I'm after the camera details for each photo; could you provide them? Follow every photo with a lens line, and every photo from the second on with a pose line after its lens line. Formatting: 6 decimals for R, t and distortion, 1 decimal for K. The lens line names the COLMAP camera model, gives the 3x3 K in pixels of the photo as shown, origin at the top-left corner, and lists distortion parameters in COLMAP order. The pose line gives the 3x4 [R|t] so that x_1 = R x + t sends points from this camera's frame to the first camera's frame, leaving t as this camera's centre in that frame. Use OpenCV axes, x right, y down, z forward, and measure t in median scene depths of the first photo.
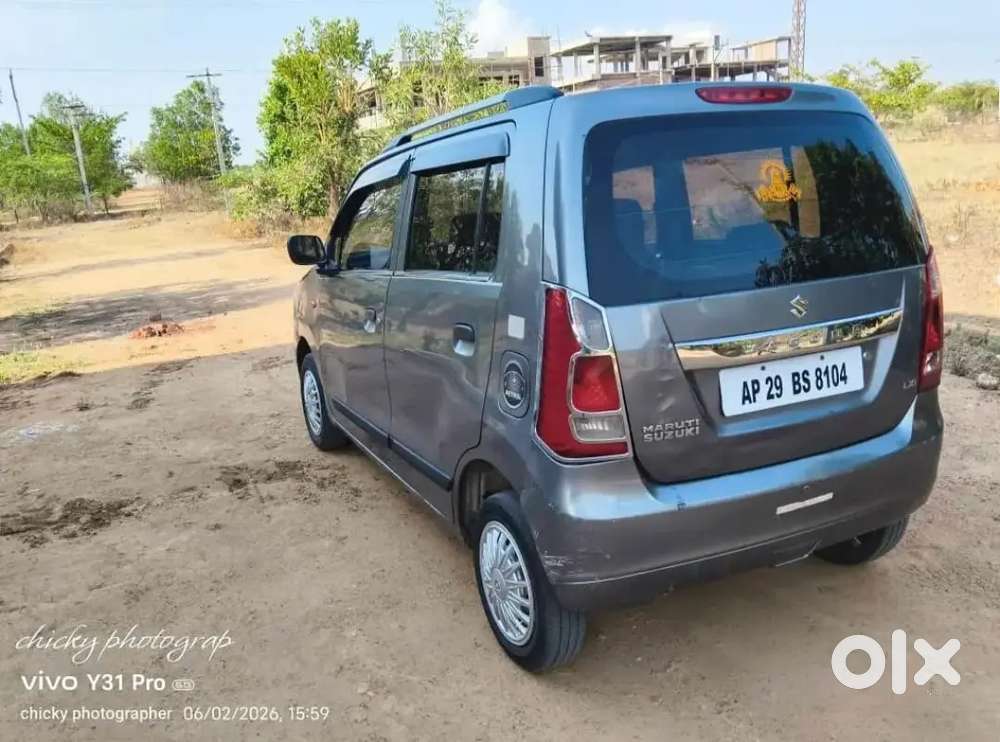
lens RADIAL K [[856.9, 0, 500.0], [0, 856.9, 371.0], [0, 0, 1]] dist [0.013539, -0.011255]
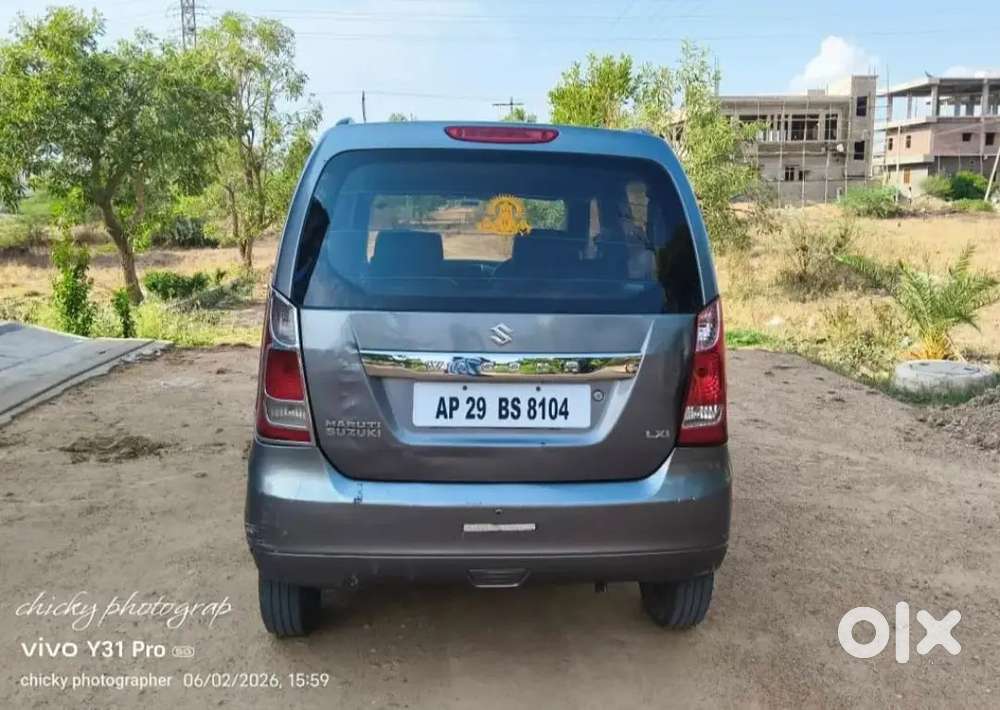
lens RADIAL K [[853.3, 0, 499.2], [0, 853.3, 333.9], [0, 0, 1]] dist [0.074276, -0.123468]
pose [[0.931907, 0.127979, -0.339368, 0.668774], [-0.152902, 0.987093, -0.047629, -0.024435], [0.328893, 0.096276, 0.939447, 0.019425]]
